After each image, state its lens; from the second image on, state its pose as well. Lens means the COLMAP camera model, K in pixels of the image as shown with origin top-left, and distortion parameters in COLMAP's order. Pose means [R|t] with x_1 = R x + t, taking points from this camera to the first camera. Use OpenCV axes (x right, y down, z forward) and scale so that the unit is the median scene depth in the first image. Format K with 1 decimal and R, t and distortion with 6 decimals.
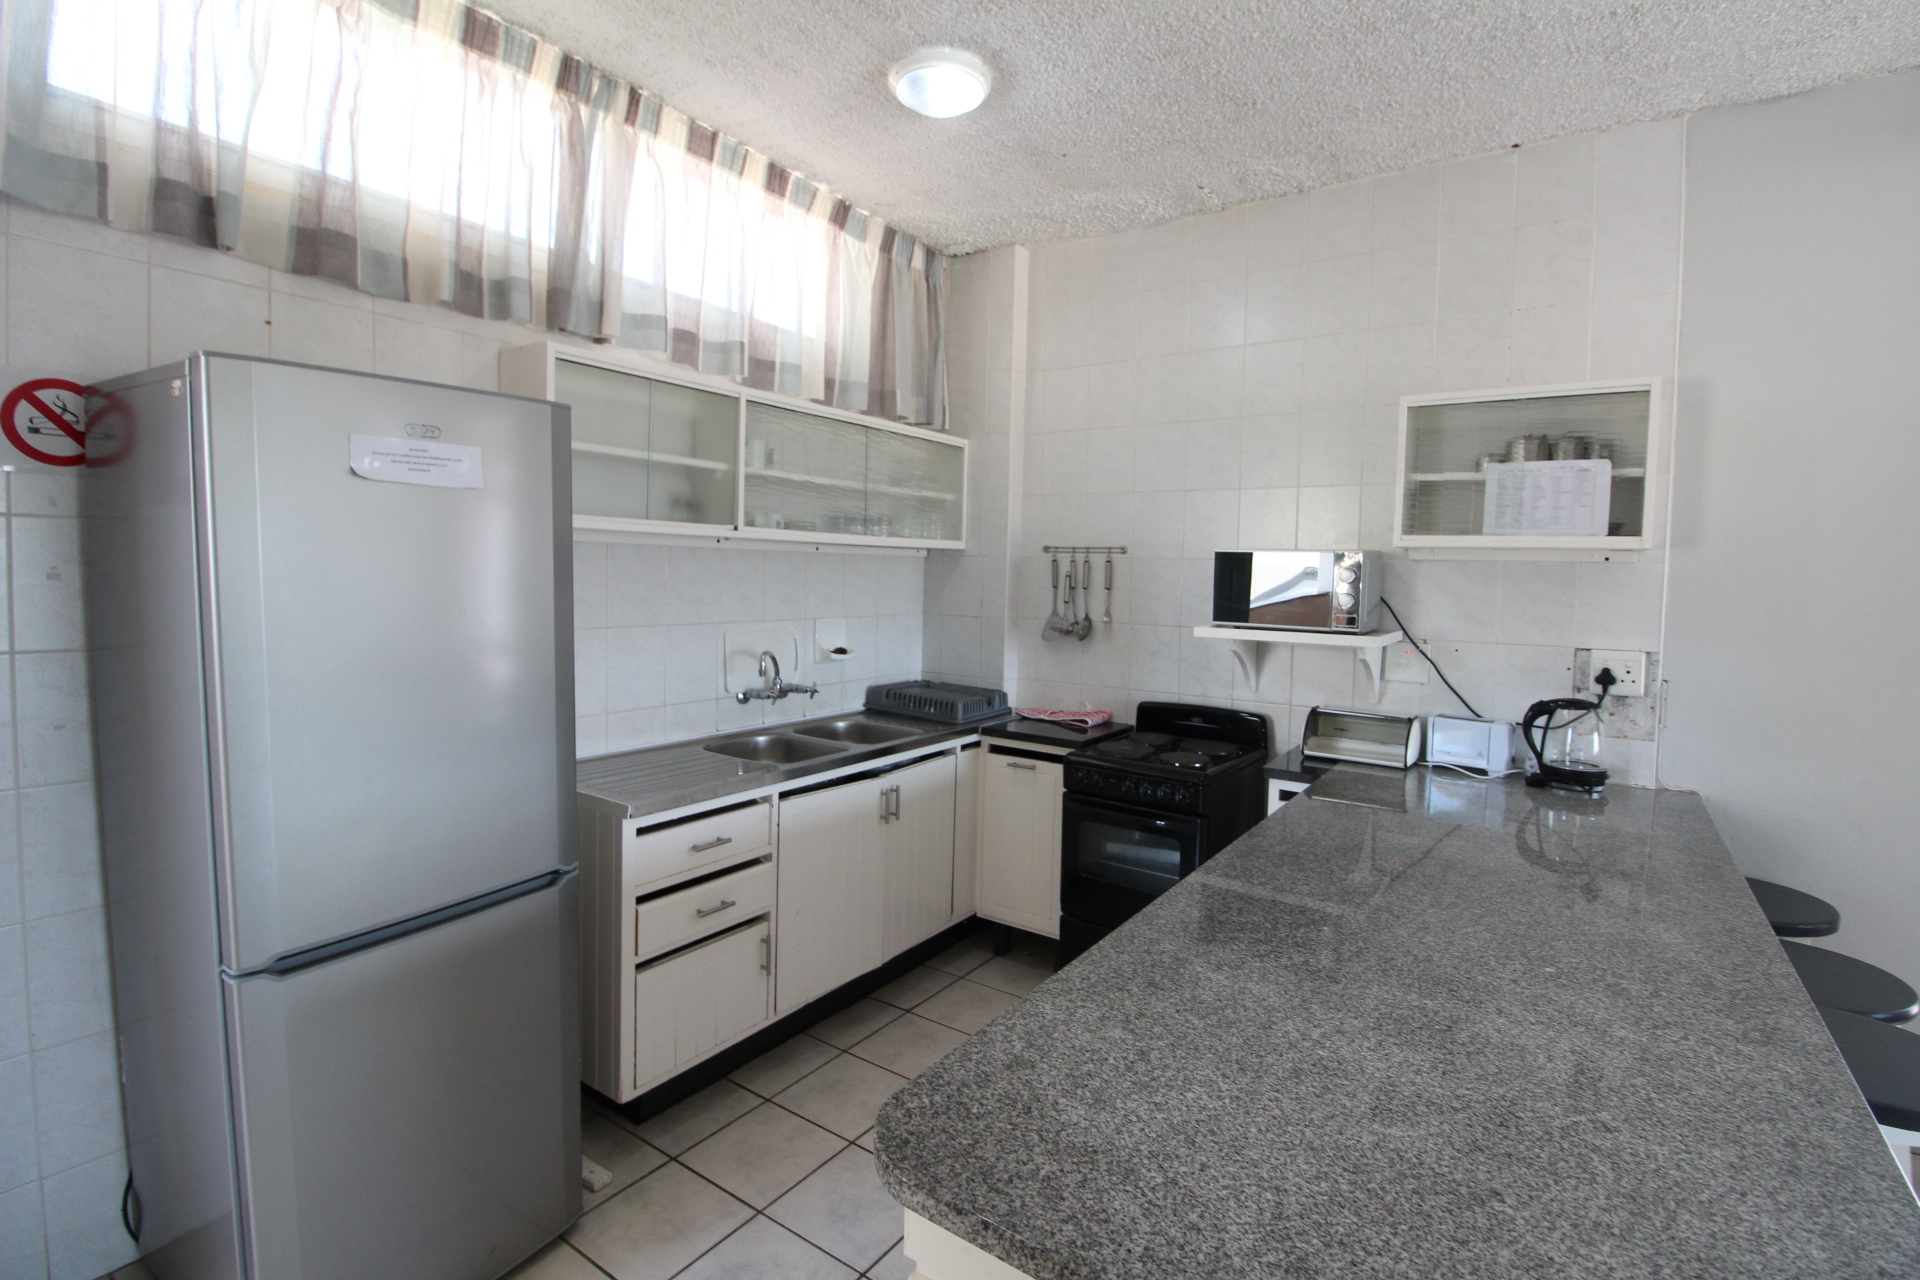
lens RADIAL K [[885.1, 0, 970.9], [0, 885.1, 623.1], [0, 0, 1]] dist [-0.020421, -0.005187]
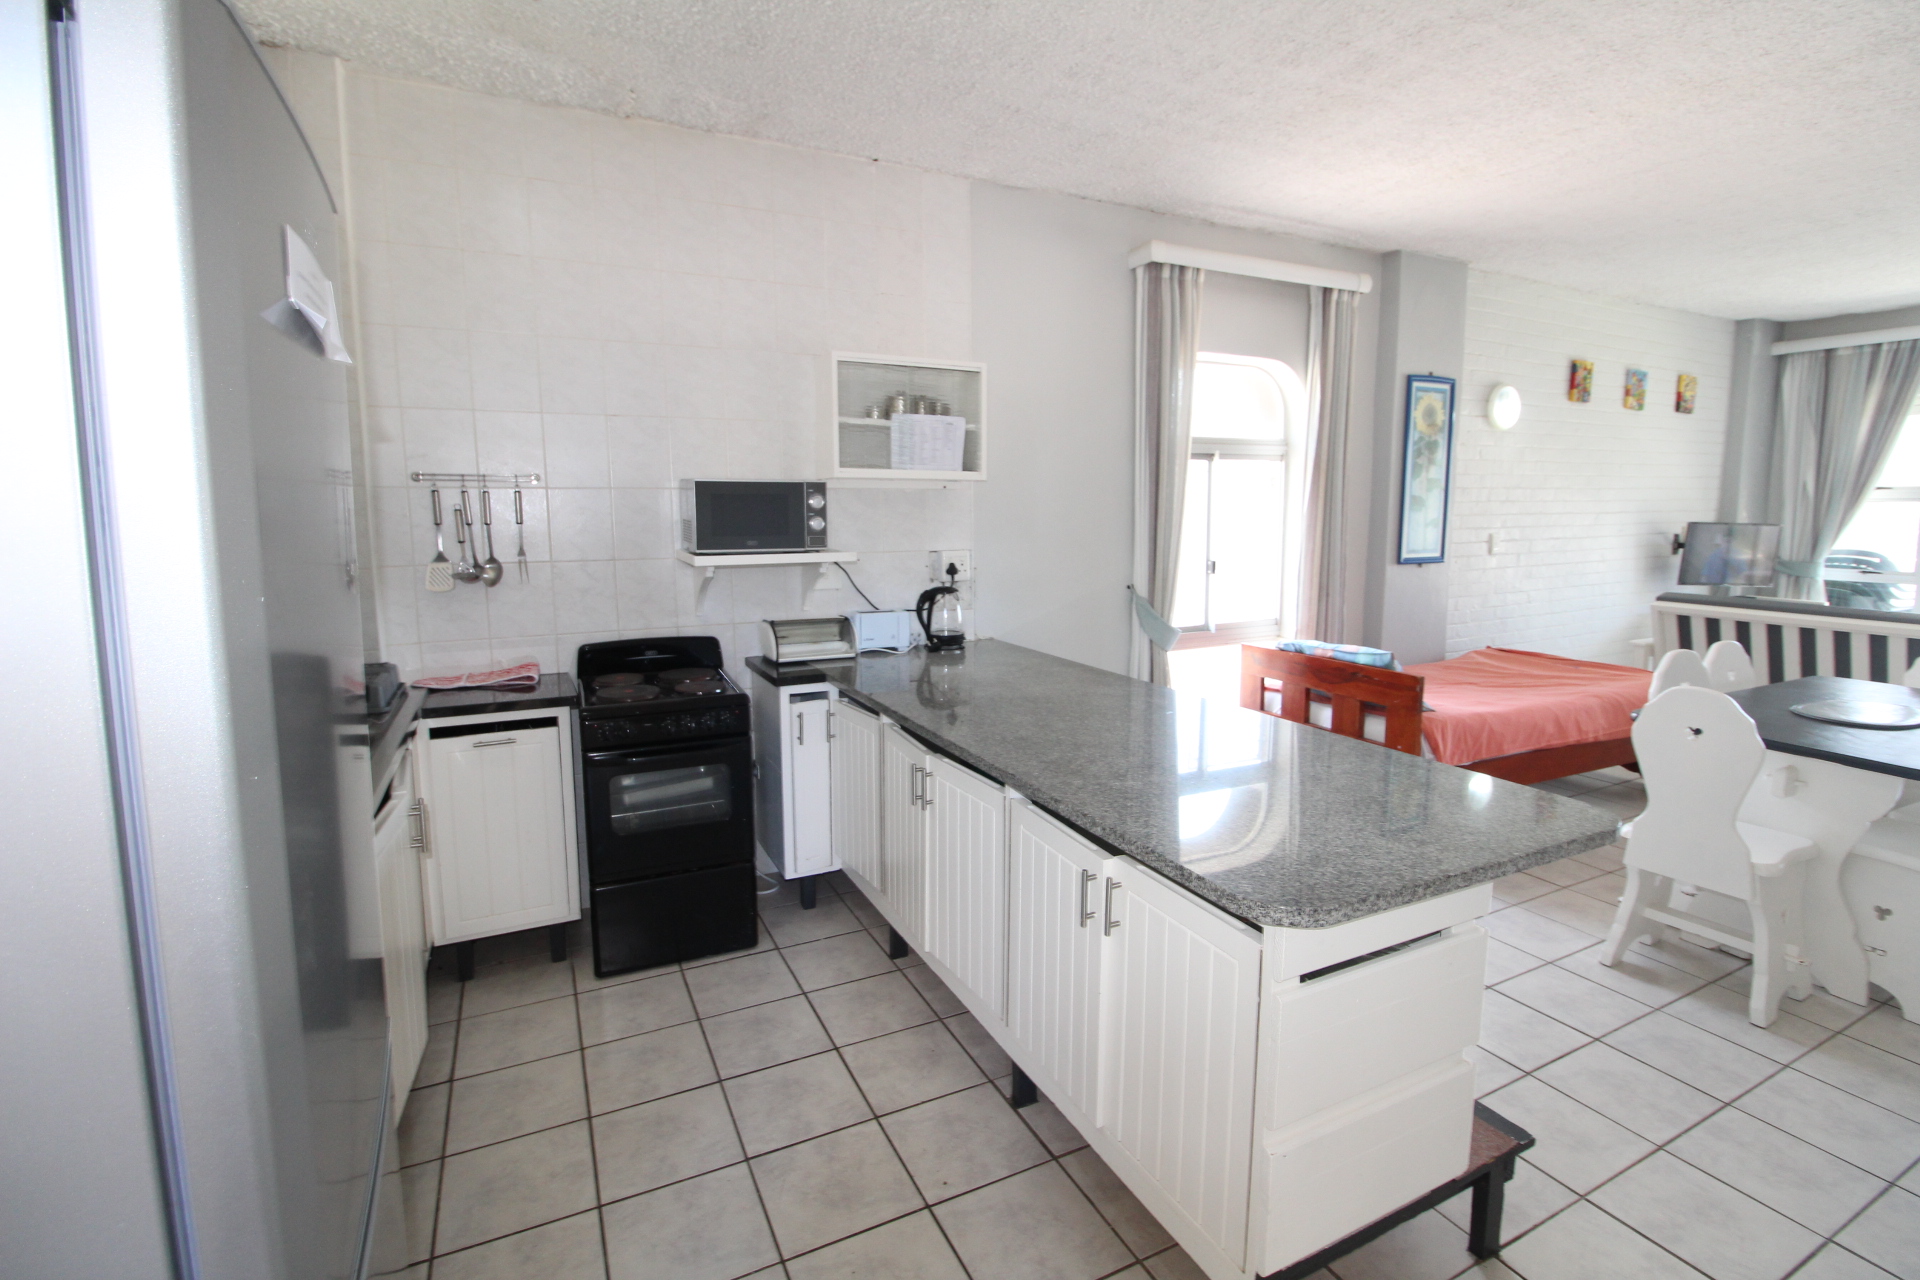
lens RADIAL K [[885.1, 0, 952.1], [0, 885.1, 631.3], [0, 0, 1]] dist [-0.020421, -0.005187]
pose [[0.478767, -0.143444, 0.866145, -0.550317], [0.064048, 0.989640, 0.128493, -0.024779], [-0.875603, -0.006043, 0.482994, 0.286289]]
